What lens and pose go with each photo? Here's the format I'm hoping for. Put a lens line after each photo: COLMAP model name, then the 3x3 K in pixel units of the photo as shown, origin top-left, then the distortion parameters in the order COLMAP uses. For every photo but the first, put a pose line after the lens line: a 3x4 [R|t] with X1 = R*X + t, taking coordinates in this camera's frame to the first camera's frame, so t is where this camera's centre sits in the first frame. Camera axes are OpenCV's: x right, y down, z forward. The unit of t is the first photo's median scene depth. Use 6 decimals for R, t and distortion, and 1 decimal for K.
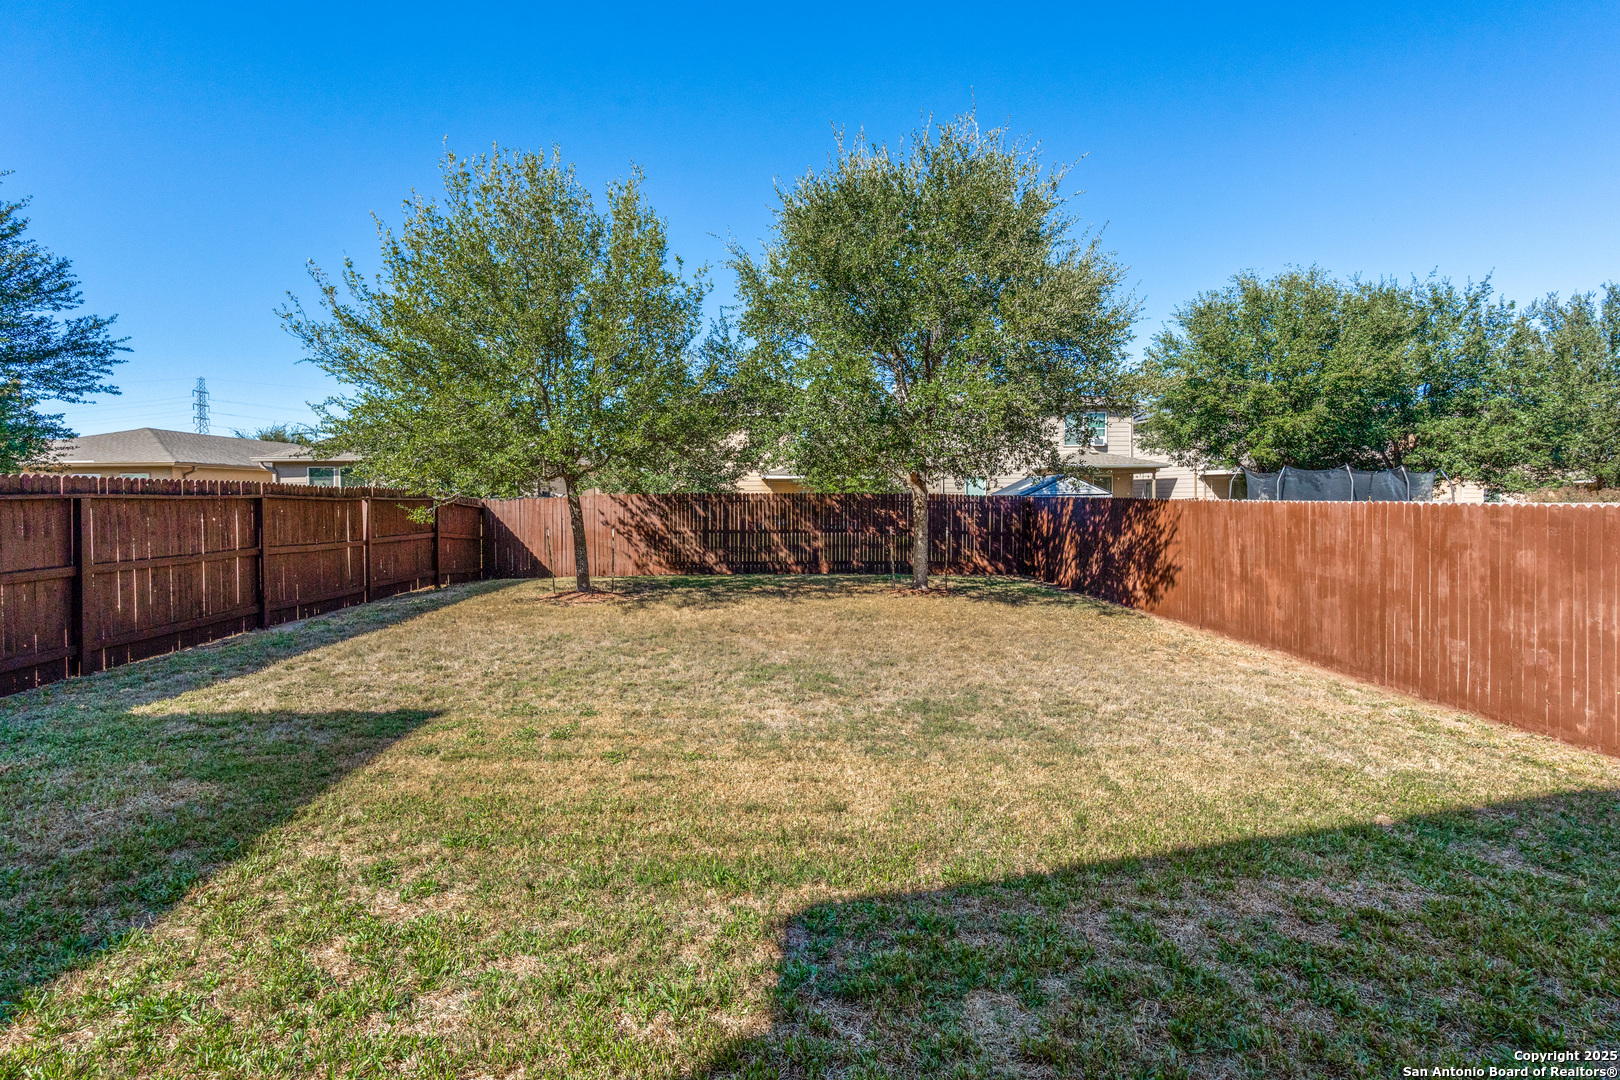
lens RADIAL K [[743.6, 0, 805.7], [0, 743.6, 534.2], [0, 0, 1]] dist [-0.005549, -0.000035]
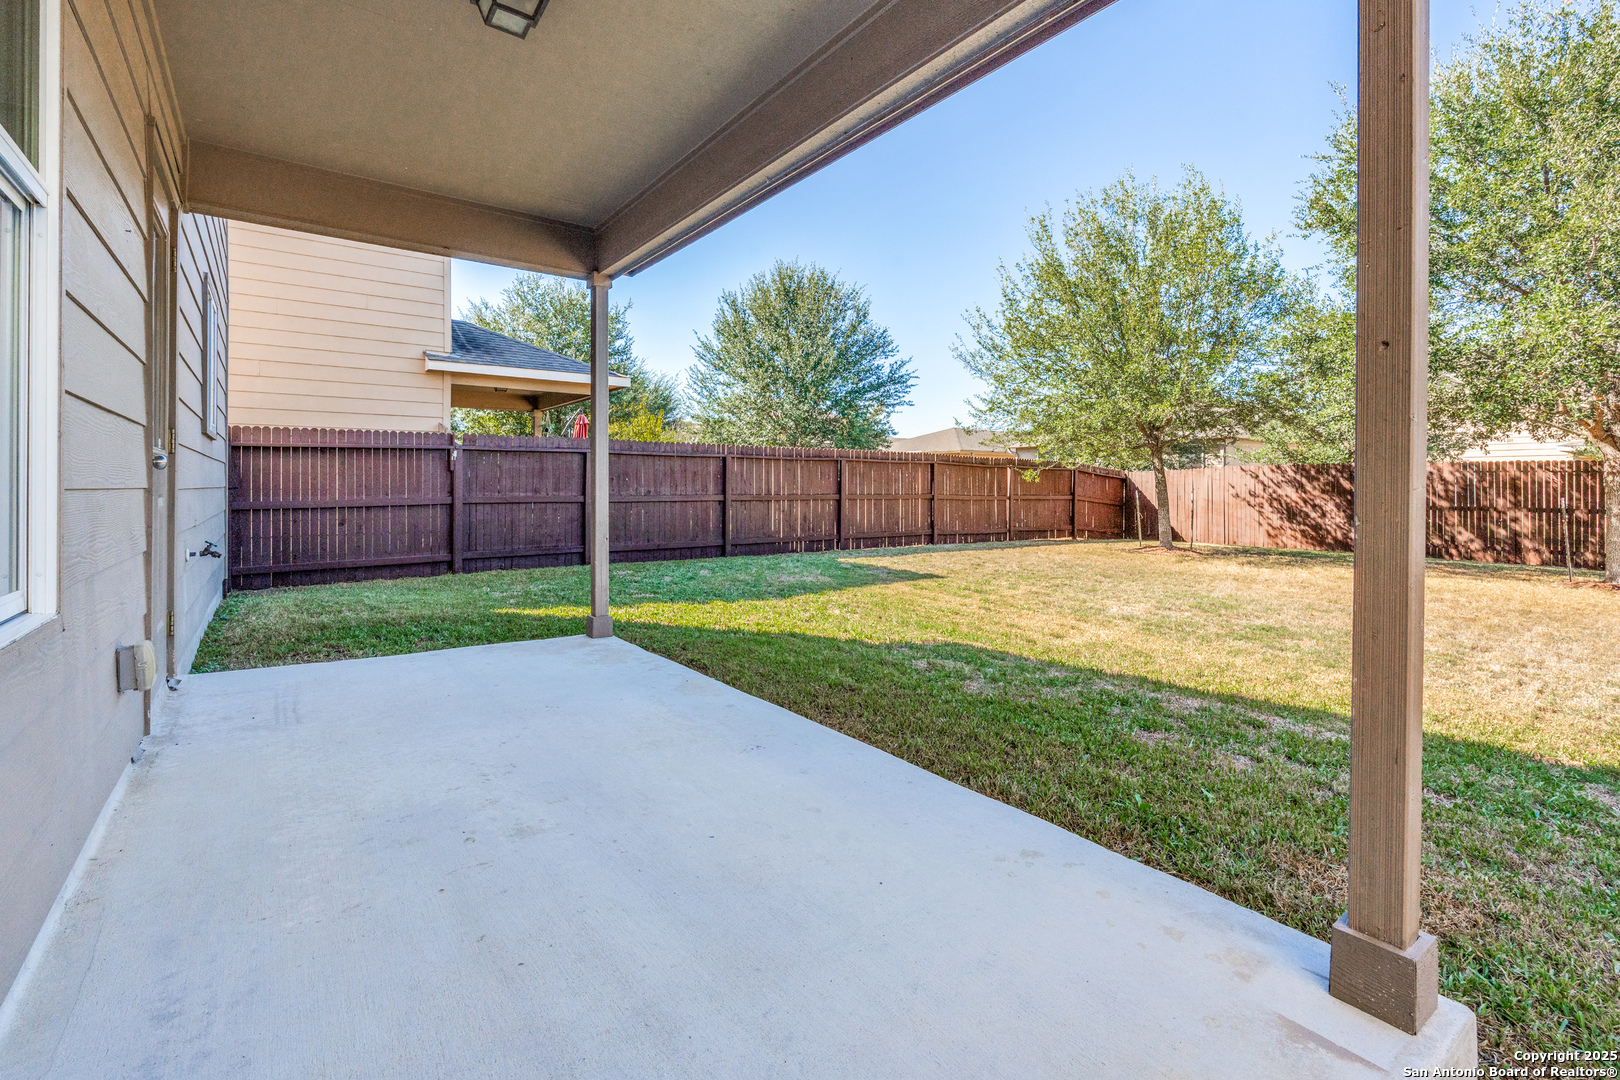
lens RADIAL K [[743.6, 0, 805.7], [0, 743.6, 534.2], [0, 0, 1]] dist [-0.005549, -0.000035]
pose [[0.571912, 0.062853, -0.817904, 0.285845], [-0.050327, 0.997871, 0.041492, 0.033239], [0.818770, 0.017433, 0.573857, -0.108873]]
